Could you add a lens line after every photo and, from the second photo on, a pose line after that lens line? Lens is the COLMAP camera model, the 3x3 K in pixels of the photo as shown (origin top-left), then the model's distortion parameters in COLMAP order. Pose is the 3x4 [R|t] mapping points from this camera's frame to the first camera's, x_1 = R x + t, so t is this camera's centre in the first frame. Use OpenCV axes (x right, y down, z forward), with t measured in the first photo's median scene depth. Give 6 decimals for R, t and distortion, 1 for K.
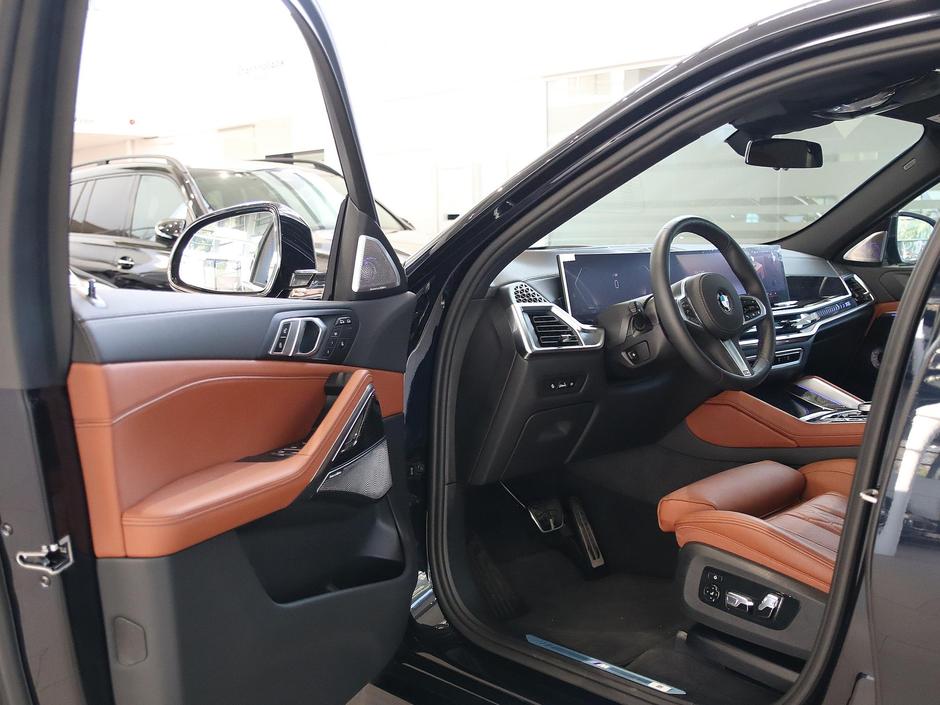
lens RADIAL K [[1005.3, 0, 477.5], [0, 1005.3, 352.1], [0, 0, 1]] dist [-0.046559, 0.000000]
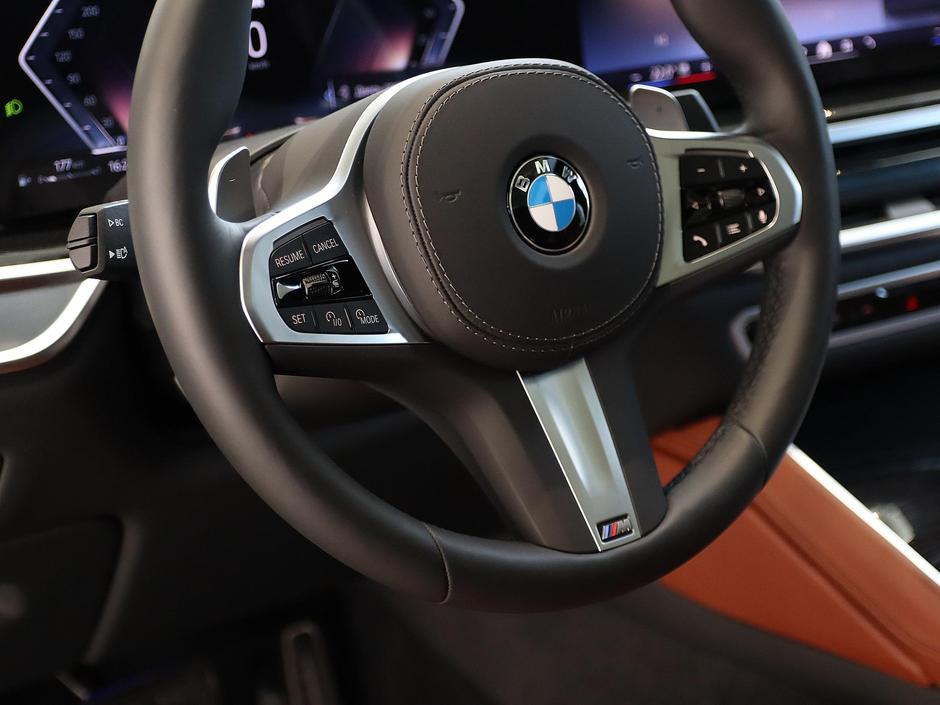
lens RADIAL K [[1748.6, 0, 463.3], [0, 1748.6, 355.0], [0, 0, 1]] dist [0.027459, 0.000000]
pose [[0.986178, 0.065811, -0.152061, 0.280184], [-0.022433, 0.962318, 0.270999, -0.119284], [0.164166, -0.263842, 0.950493, 0.599671]]
